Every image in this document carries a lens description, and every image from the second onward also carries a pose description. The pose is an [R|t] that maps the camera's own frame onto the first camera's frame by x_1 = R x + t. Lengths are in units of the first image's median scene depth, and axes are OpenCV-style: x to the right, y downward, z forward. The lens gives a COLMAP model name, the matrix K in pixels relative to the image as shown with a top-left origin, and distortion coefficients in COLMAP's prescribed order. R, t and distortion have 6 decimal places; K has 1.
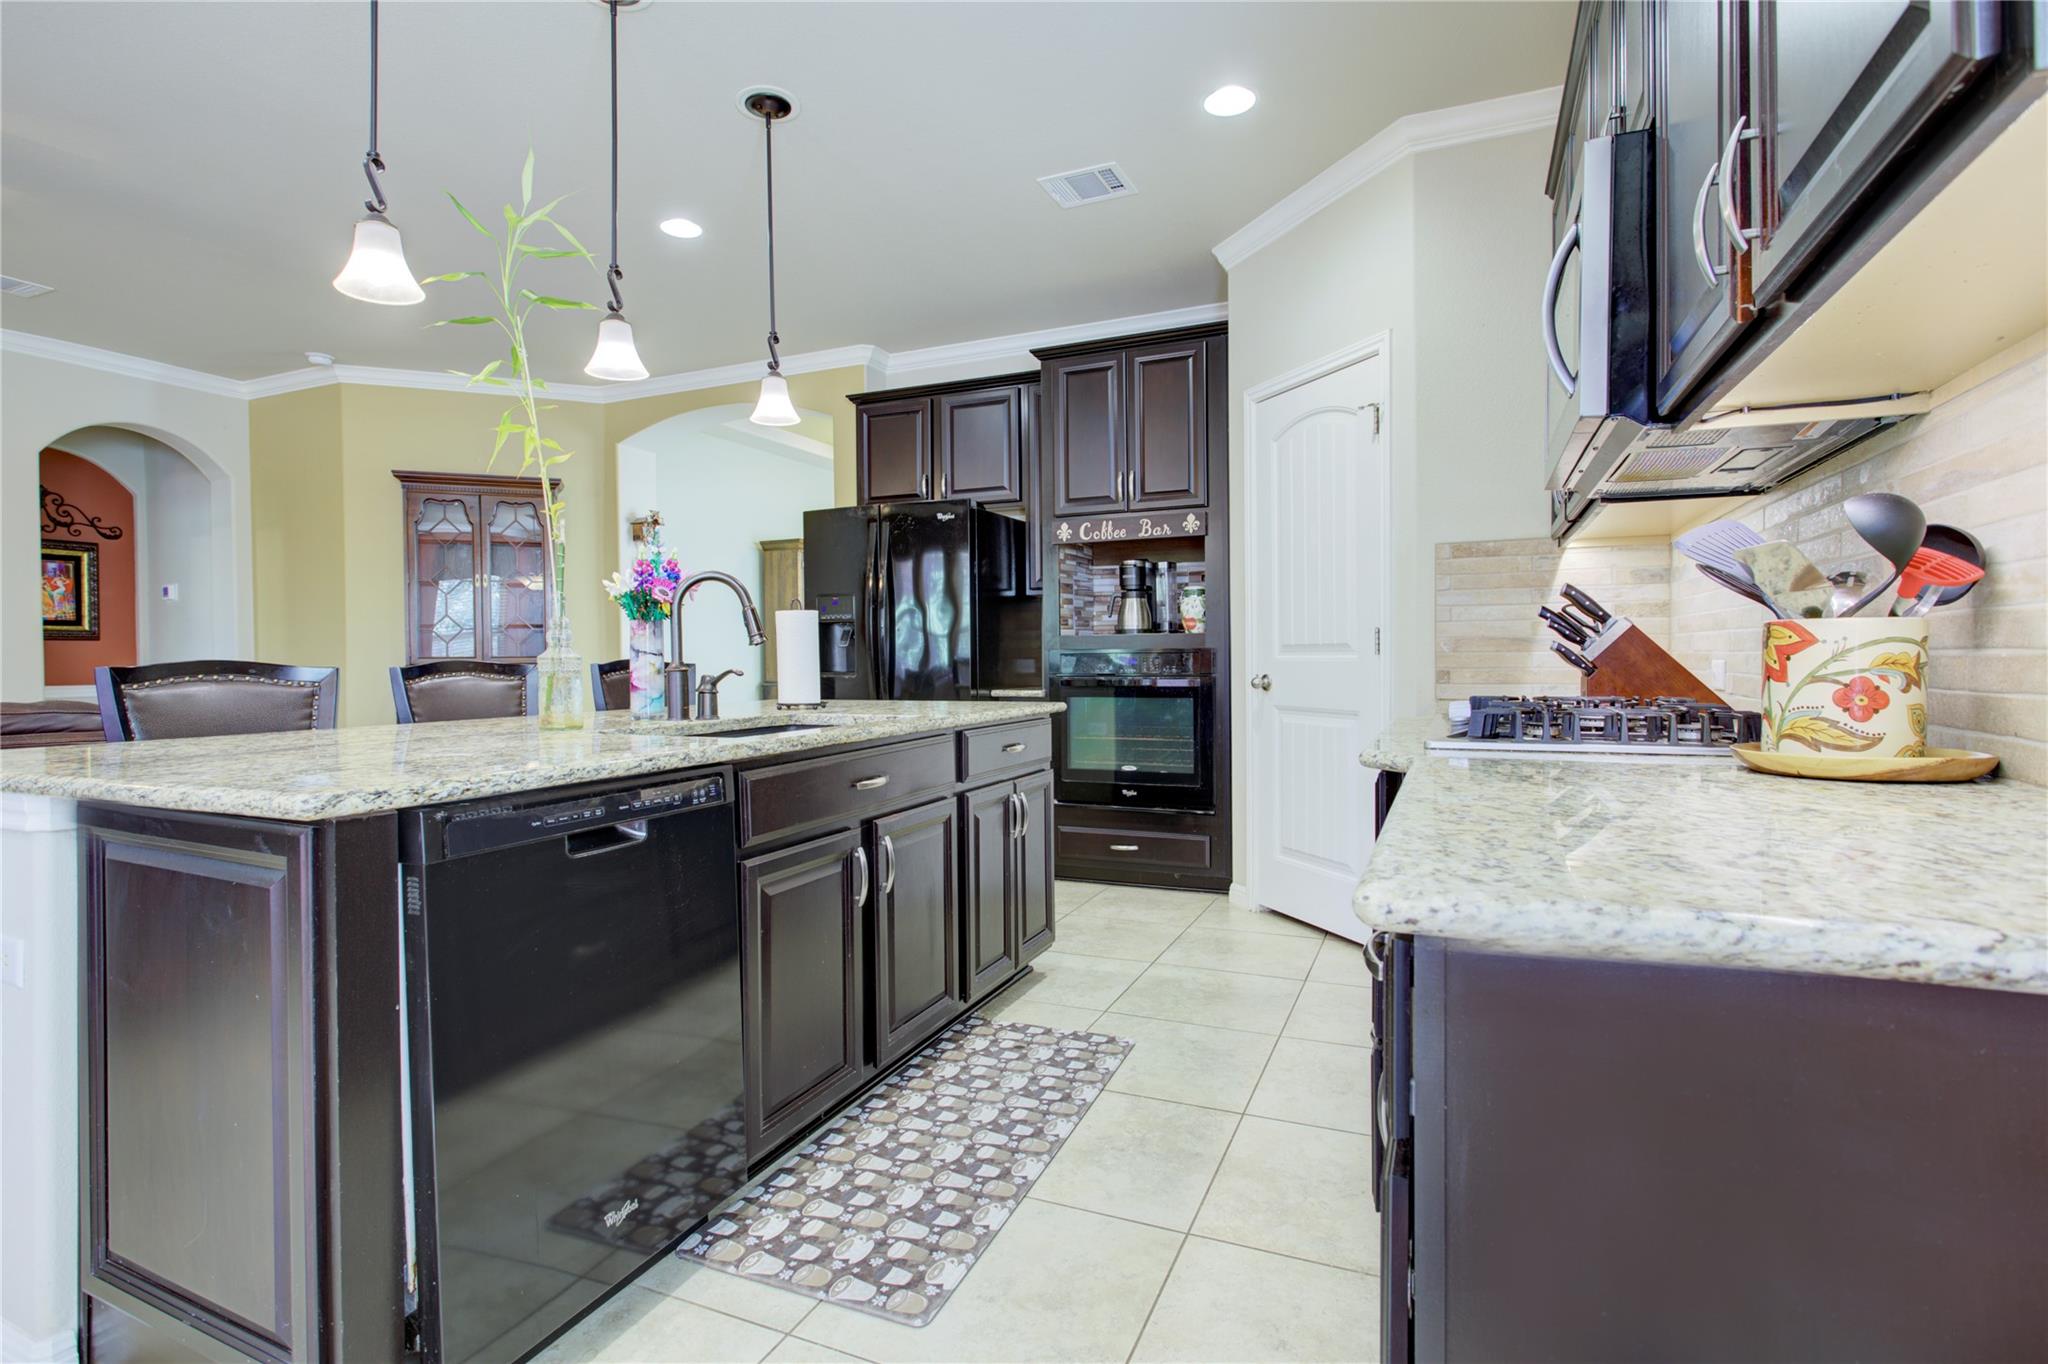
lens RADIAL K [[985.5, 0, 1029.8], [0, 985.5, 671.4], [0, 0, 1]] dist [-0.006227, 0.002247]
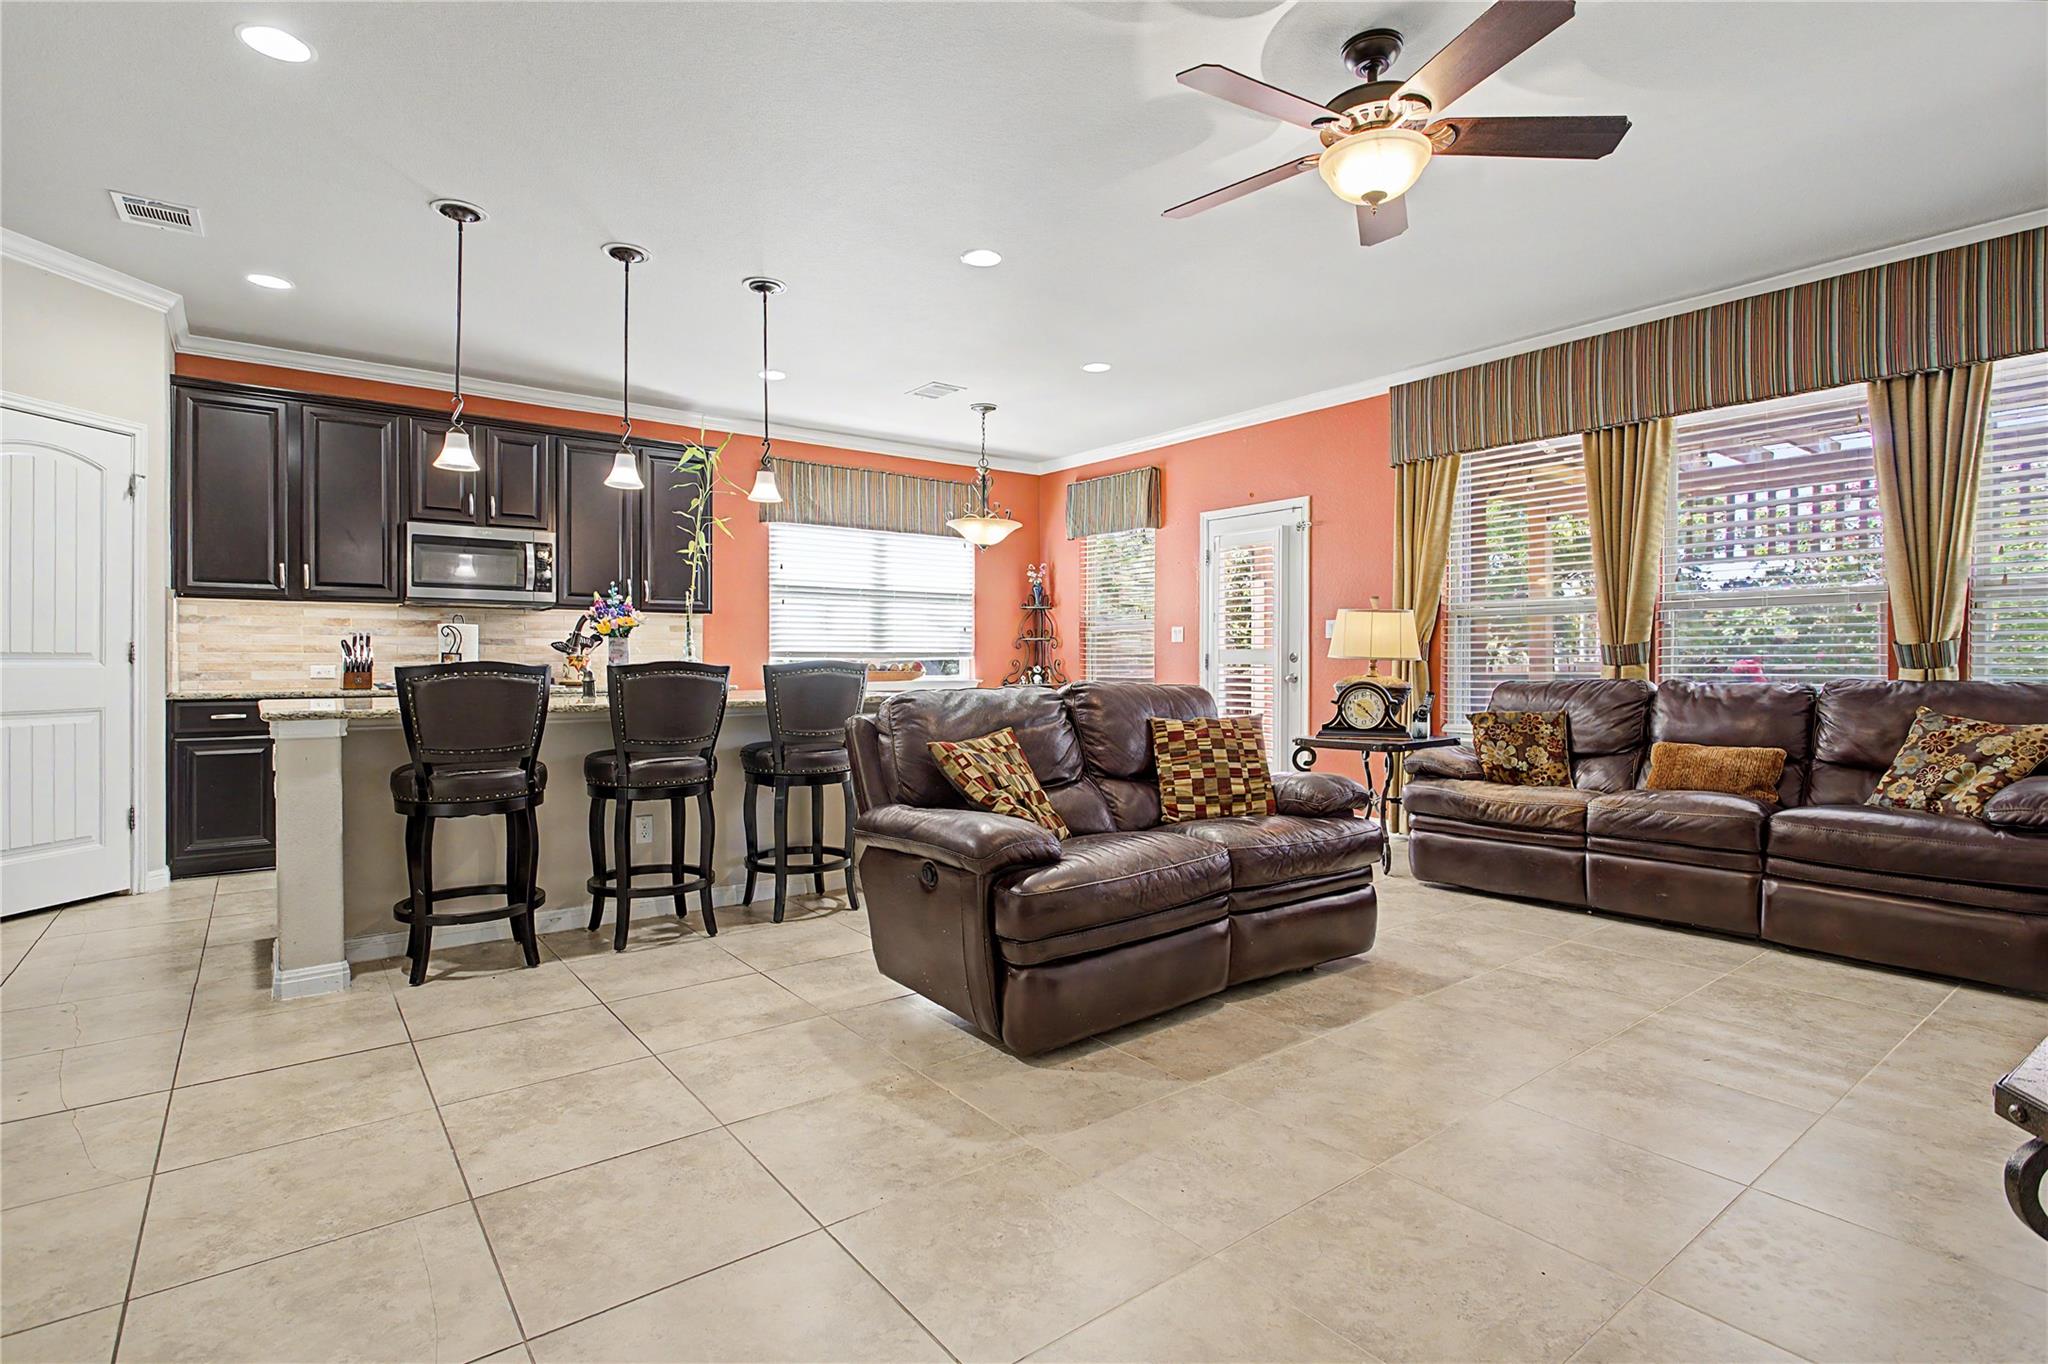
lens RADIAL K [[985.5, 0, 1016.3], [0, 985.5, 678.5], [0, 0, 1]] dist [-0.006227, 0.002247]
pose [[-0.878343, -0.010619, 0.477913, -1.248664], [0.005721, 0.999448, 0.032721, -0.030174], [-0.477997, 0.031475, -0.877797, 1.510402]]
